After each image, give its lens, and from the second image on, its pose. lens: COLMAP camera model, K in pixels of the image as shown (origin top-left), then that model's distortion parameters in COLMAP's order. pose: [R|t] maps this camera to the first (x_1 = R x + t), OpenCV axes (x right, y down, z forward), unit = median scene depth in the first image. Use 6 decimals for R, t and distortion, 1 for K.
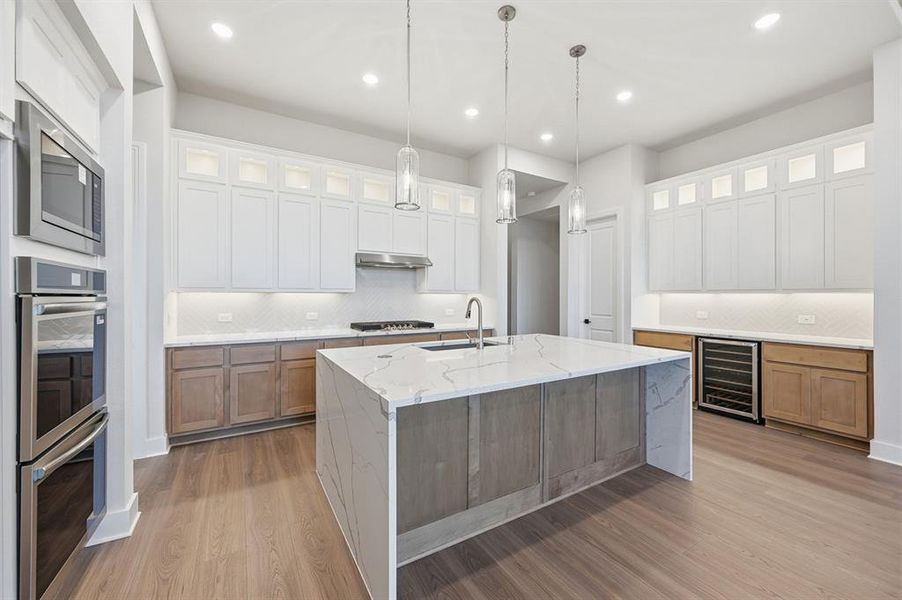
lens RADIAL K [[355.7, 0, 451.0], [0, 355.7, 300.0], [0, 0, 1]] dist [-0.000295, 0.000022]
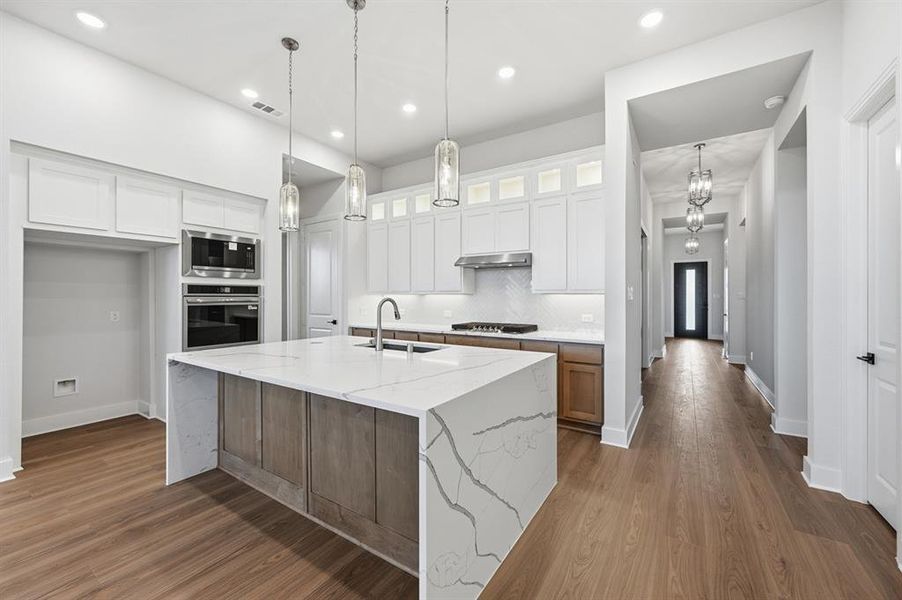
lens RADIAL K [[355.7, 0, 451.0], [0, 355.7, 300.0], [0, 0, 1]] dist [-0.000295, 0.000022]
pose [[0.440641, 0.003977, -0.897675, 0.969725], [-0.013367, 0.999908, -0.002131, 0.000981], [0.897584, 0.012938, 0.440654, 0.698632]]
